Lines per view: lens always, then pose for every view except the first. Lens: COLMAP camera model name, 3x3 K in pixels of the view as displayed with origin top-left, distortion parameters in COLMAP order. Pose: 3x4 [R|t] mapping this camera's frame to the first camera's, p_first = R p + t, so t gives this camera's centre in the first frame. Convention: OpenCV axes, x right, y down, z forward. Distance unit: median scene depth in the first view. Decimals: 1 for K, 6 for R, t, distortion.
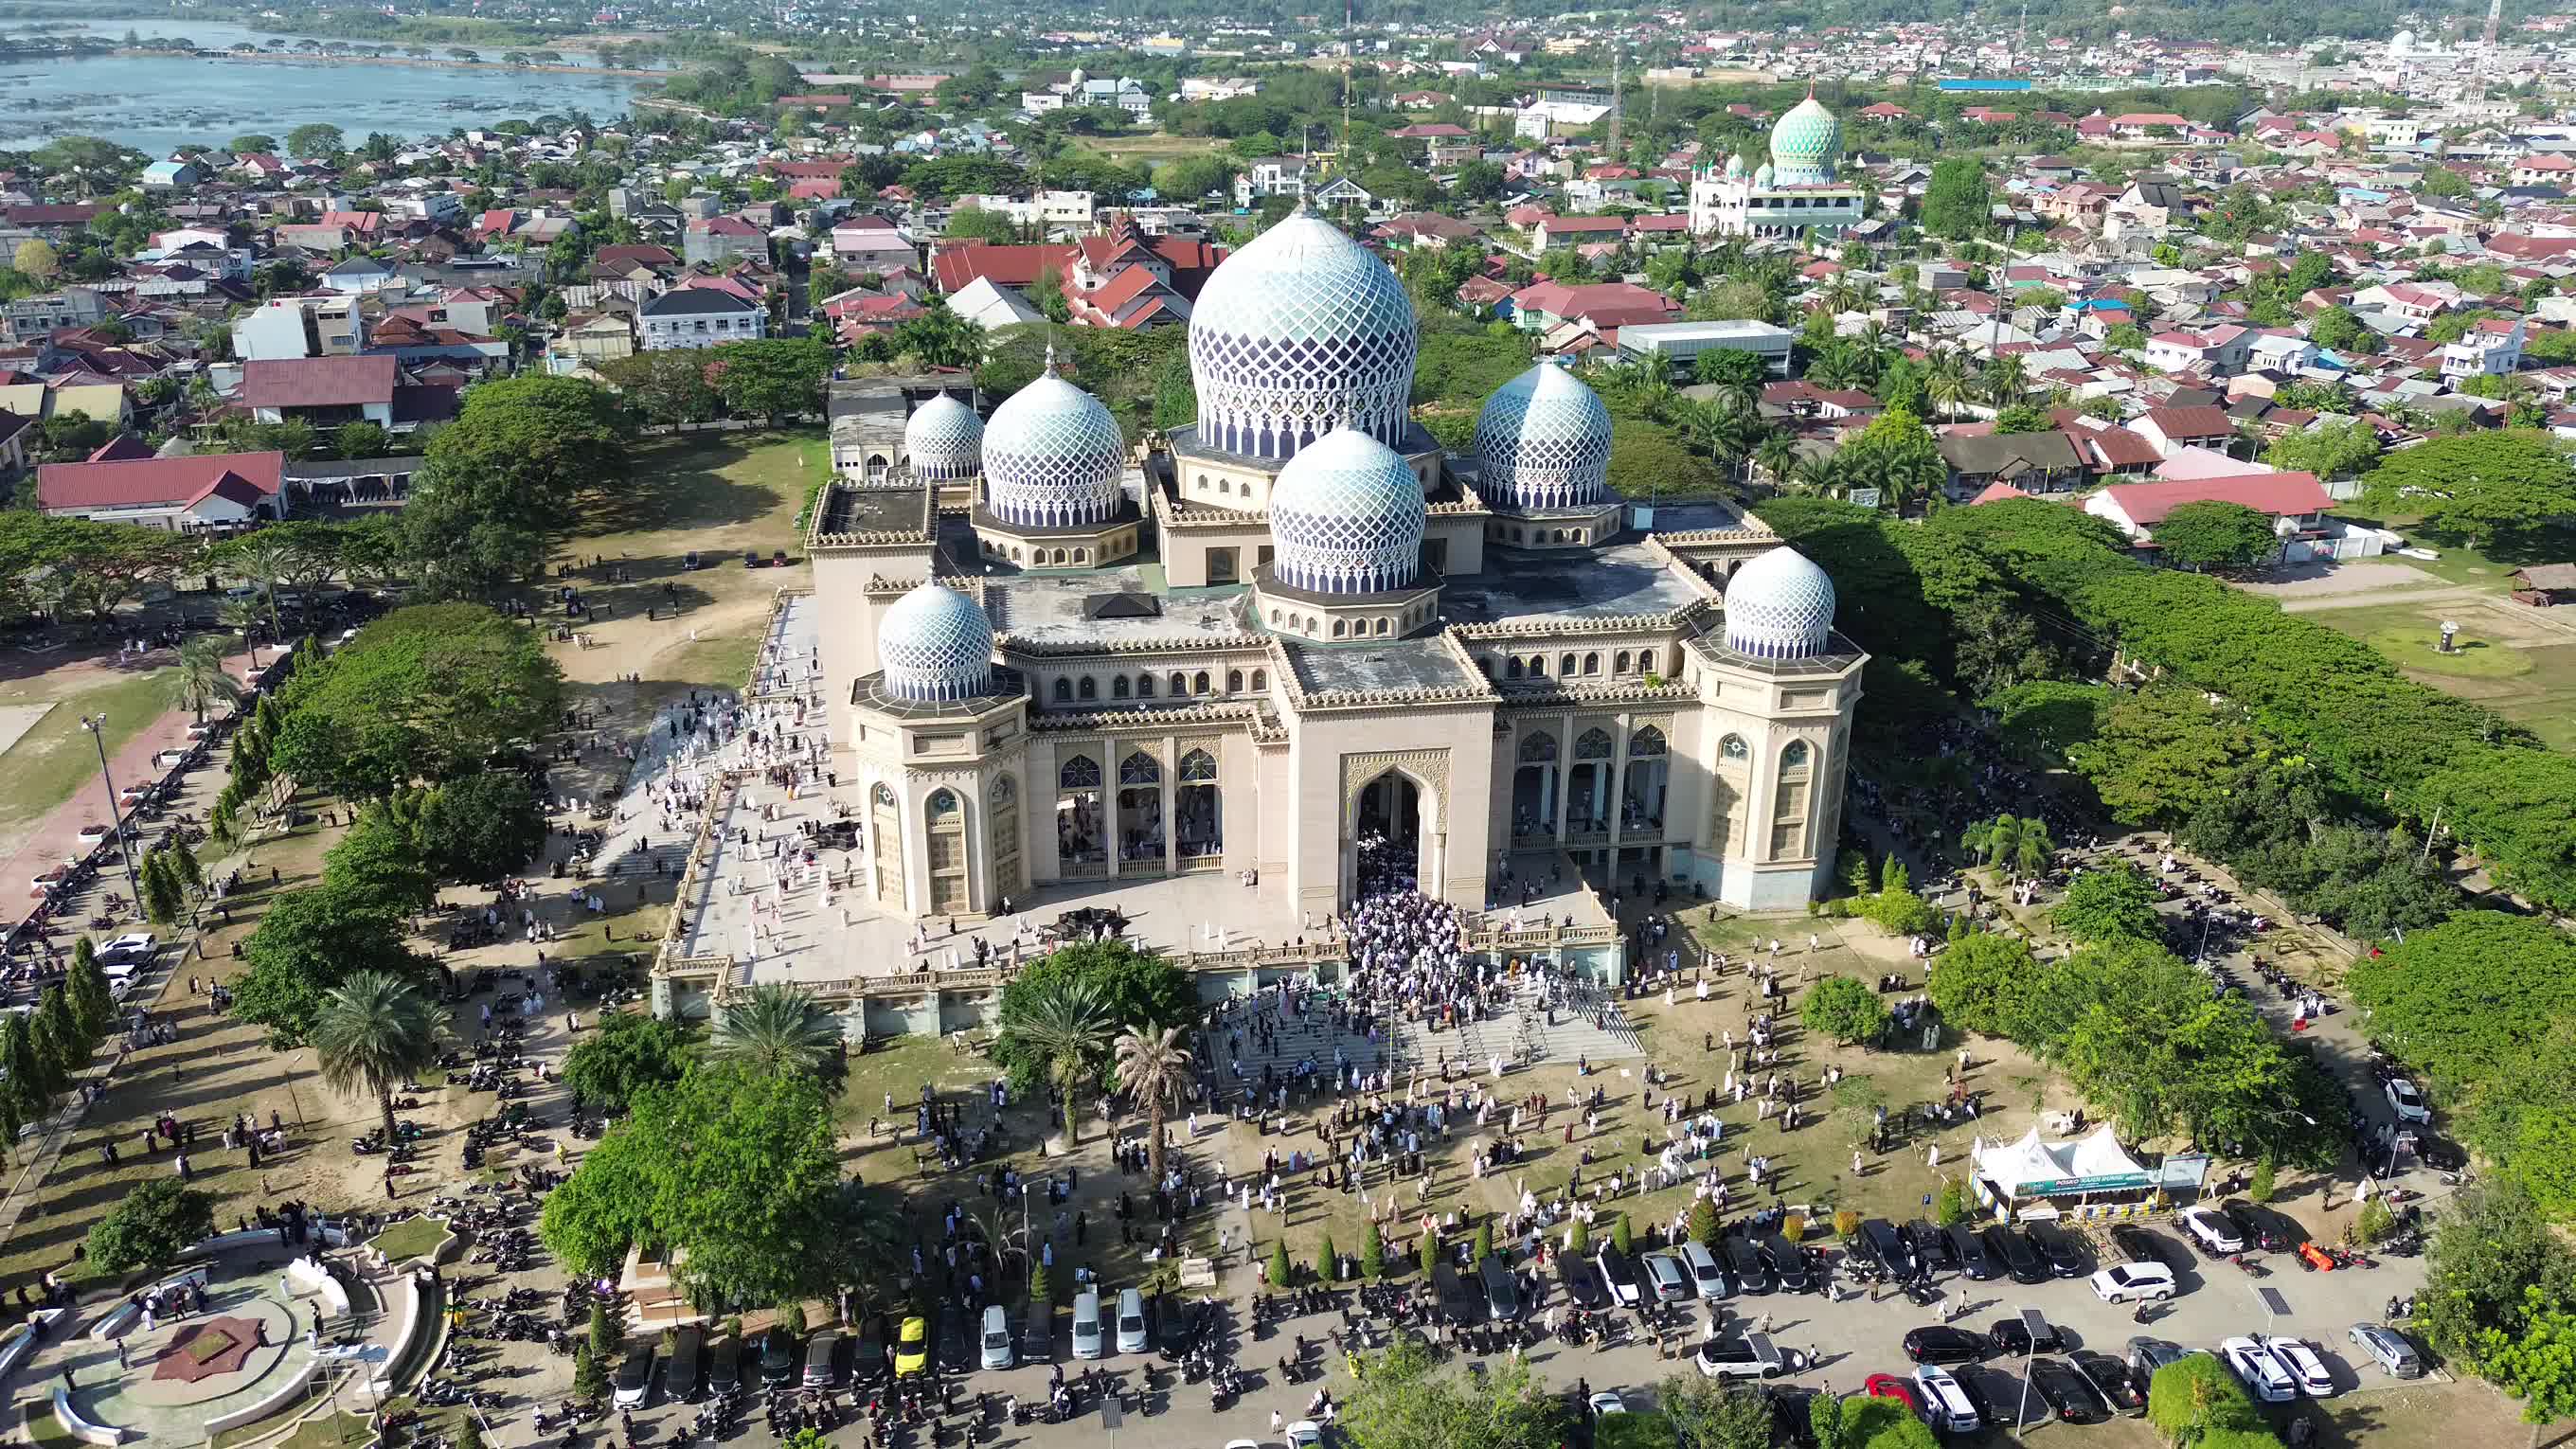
lens RADIAL K [[1871.3, 0, 1284.2], [0, 1871.3, 734.3], [0, 0, 1]] dist [0.084740, -0.101585]
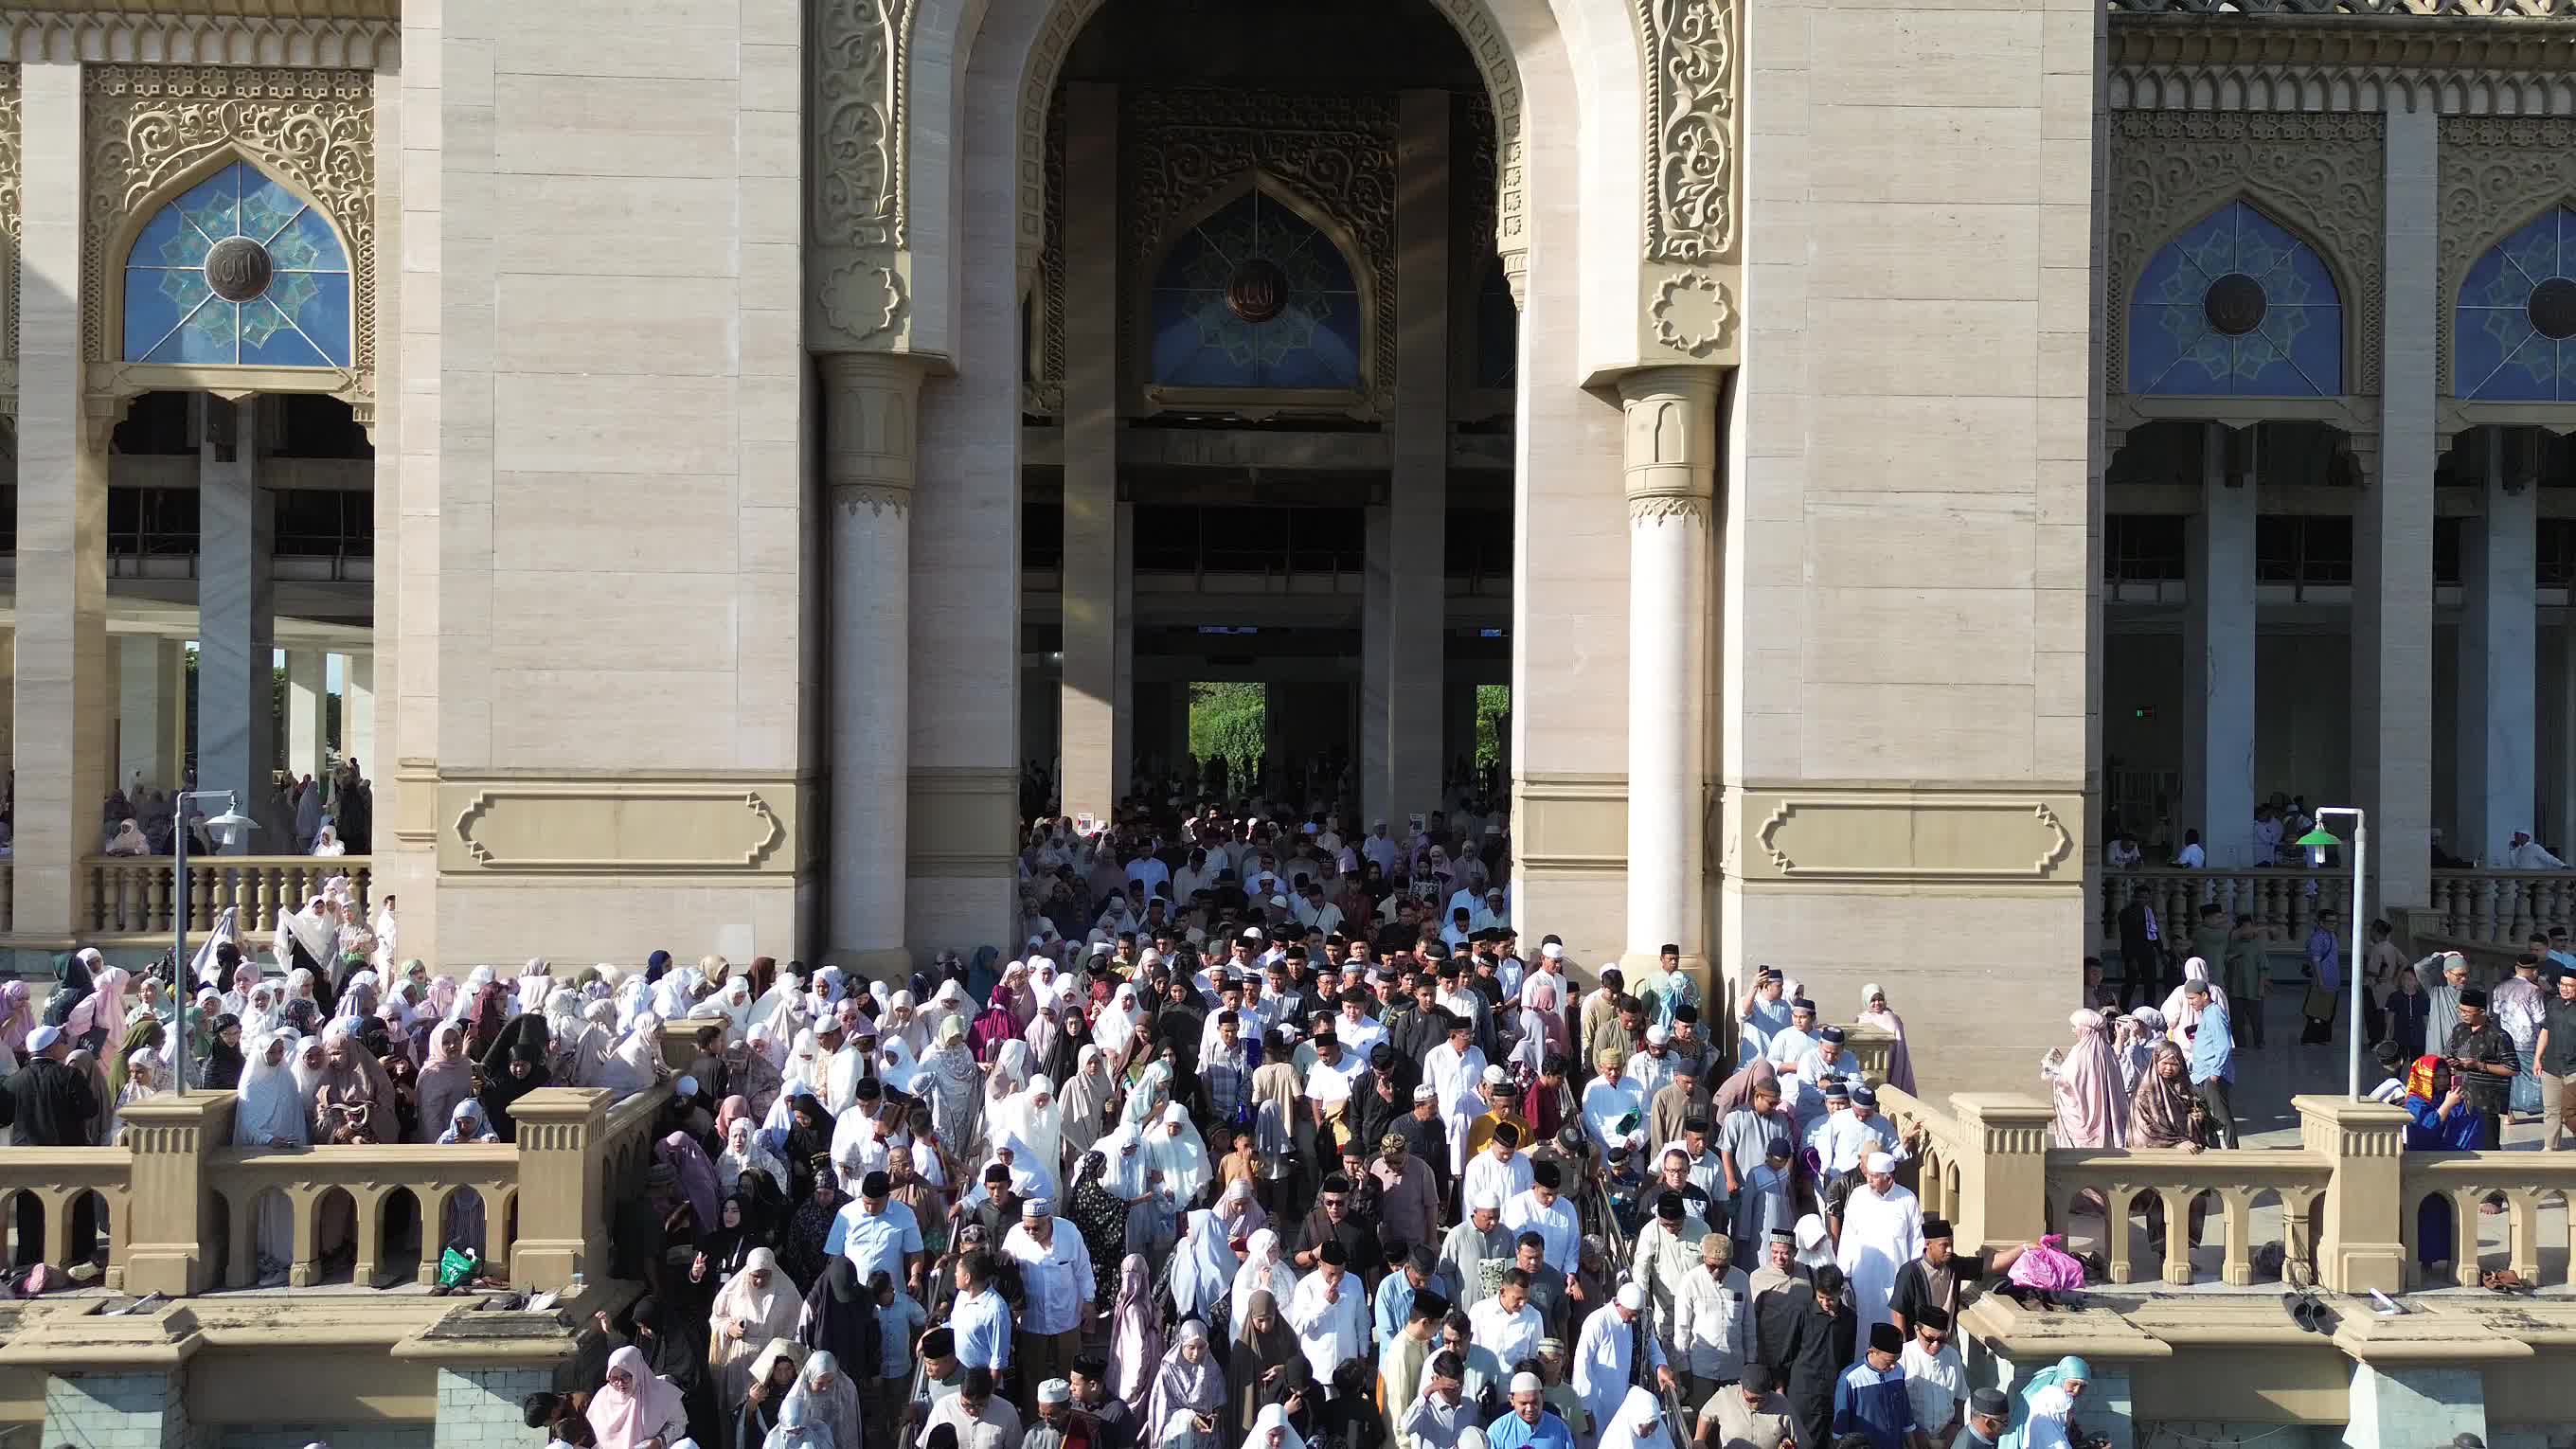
lens RADIAL K [[1871.3, 0, 1284.2], [0, 1871.3, 734.3], [0, 0, 1]] dist [0.084740, -0.101585]
pose [[0.992774, 0.002044, -0.119978, 0.068052], [-0.047959, 0.923282, -0.381116, 0.113971], [0.109995, 0.384116, 0.916709, 0.836386]]
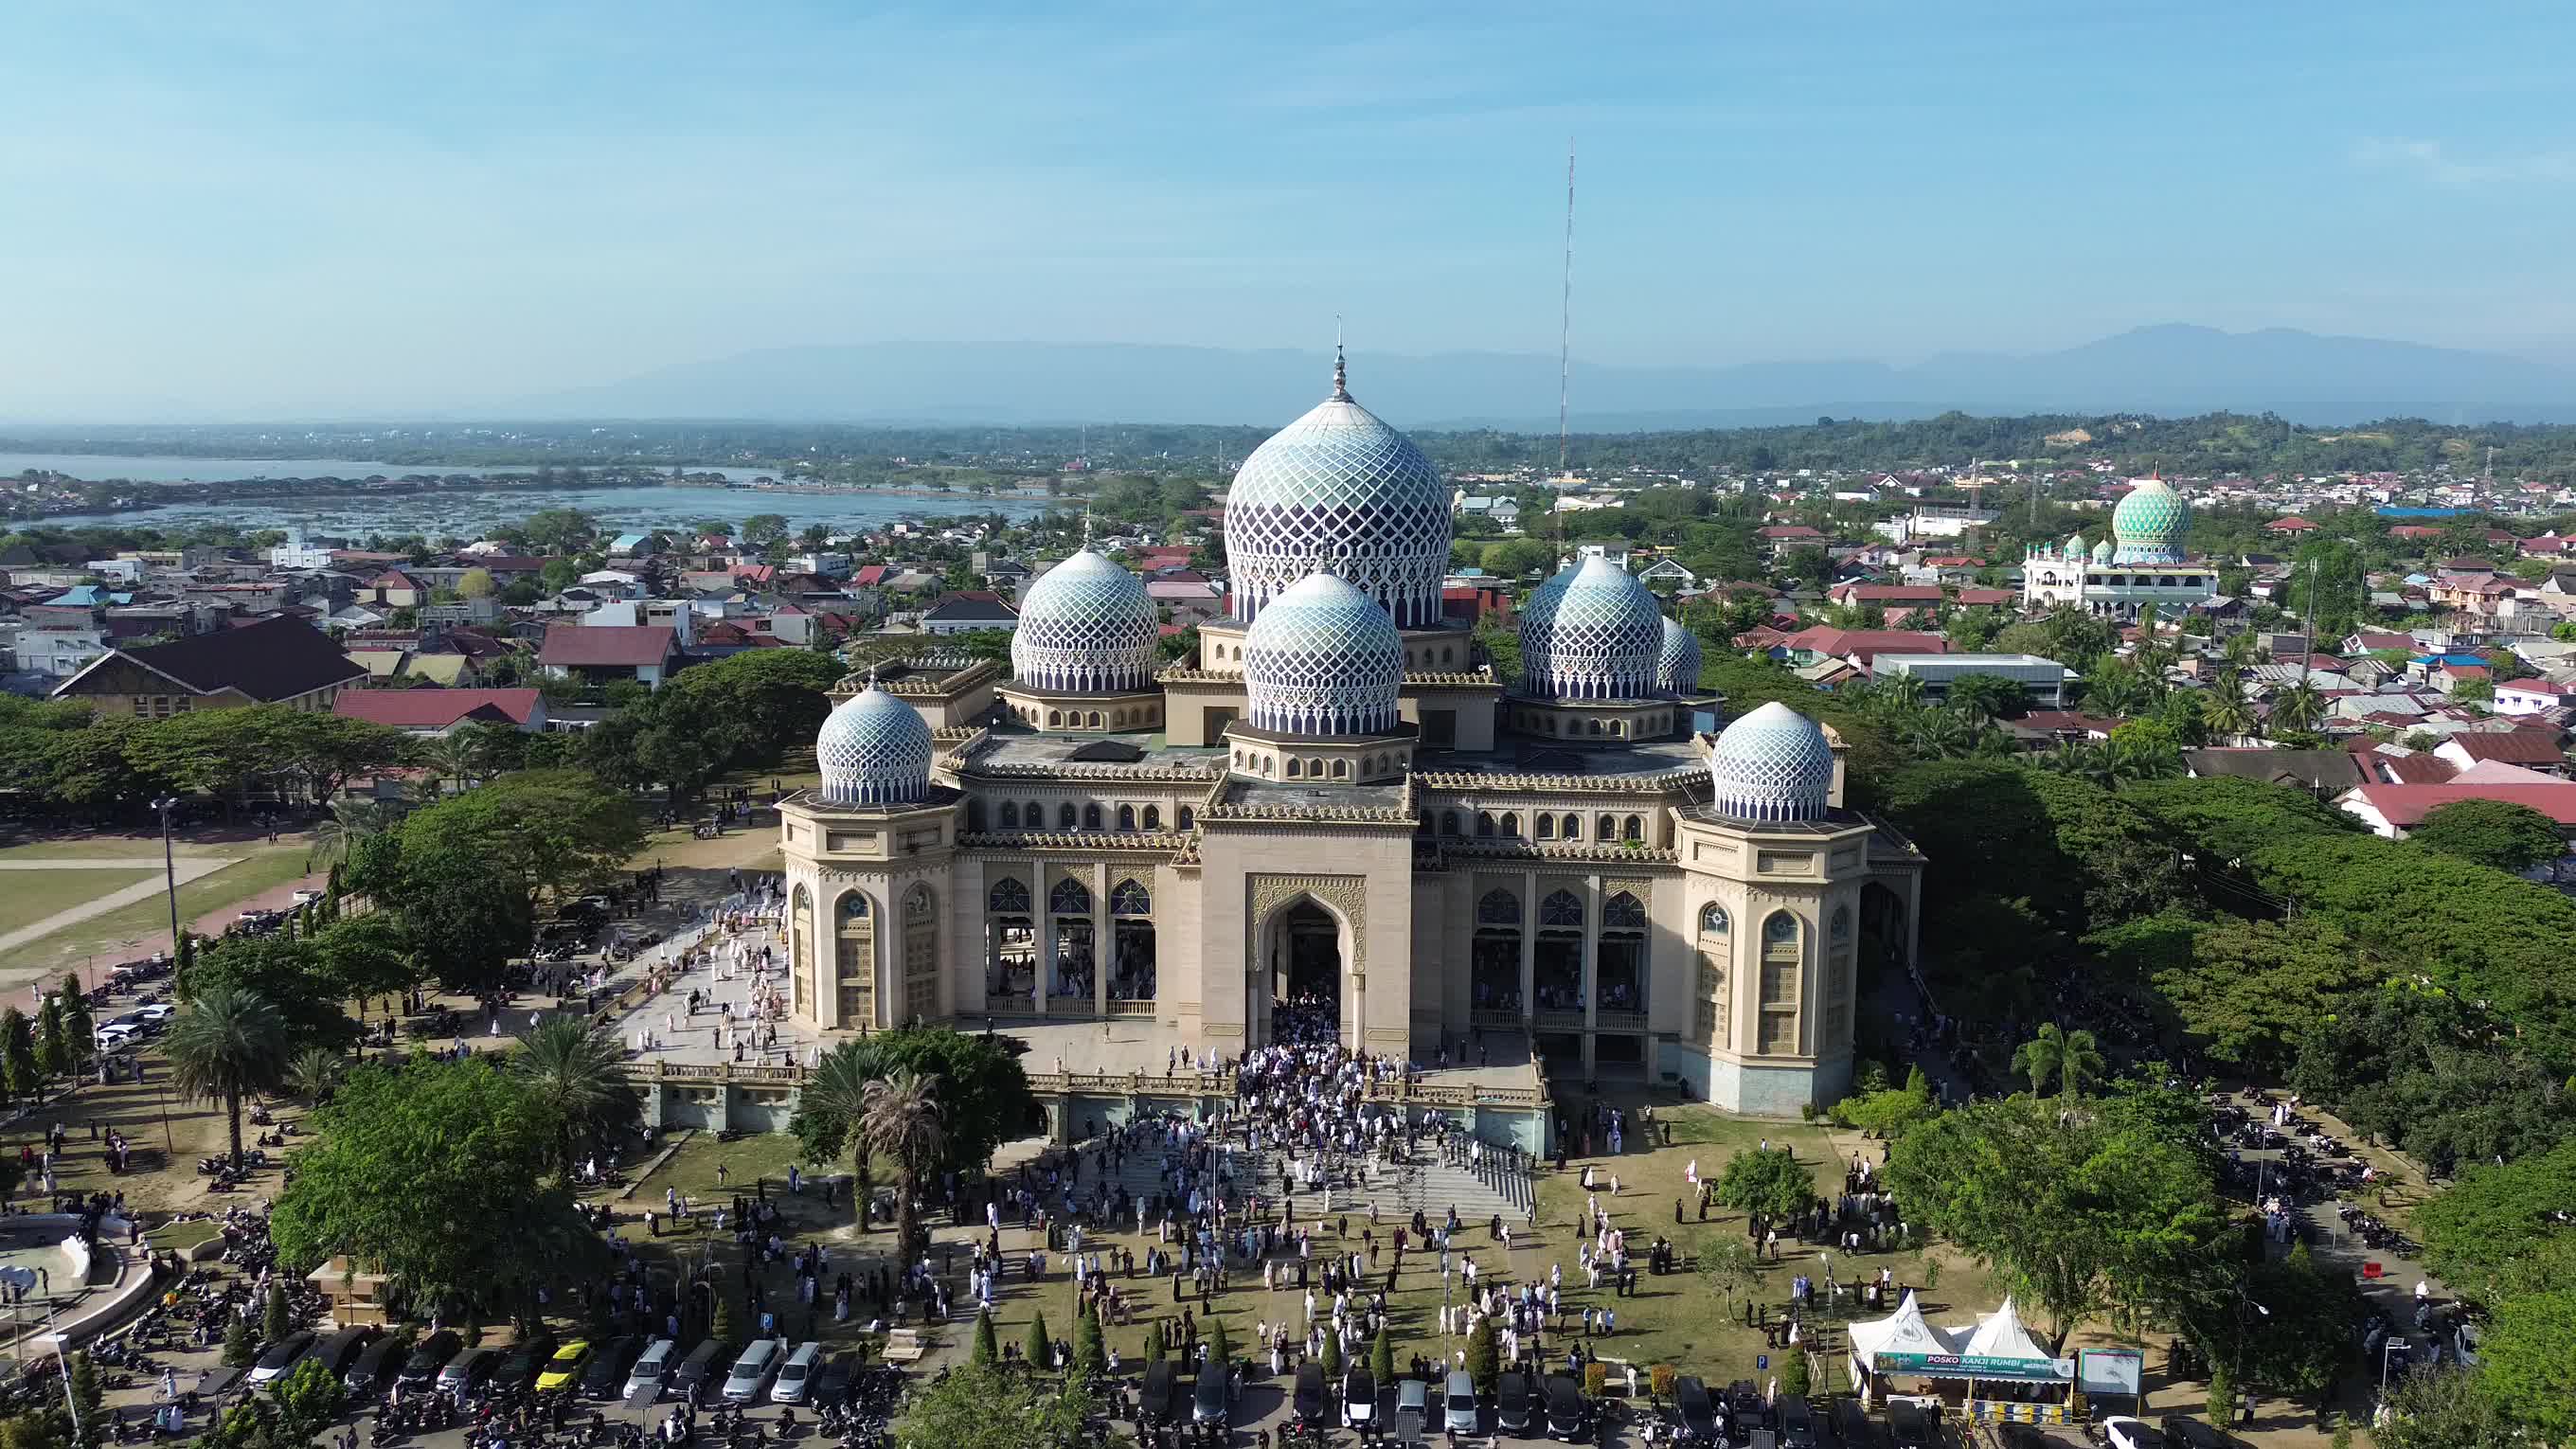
lens RADIAL K [[1885.5, 0, 1288.0], [0, 1885.5, 724.5], [0, 0, 1]] dist [0.072310, -0.069807]
pose [[0.974237, 0.035081, -0.222781, 0.235774], [-0.086569, 0.970326, -0.225773, 0.136716], [0.208250, 0.239242, 0.948364, 0.077867]]
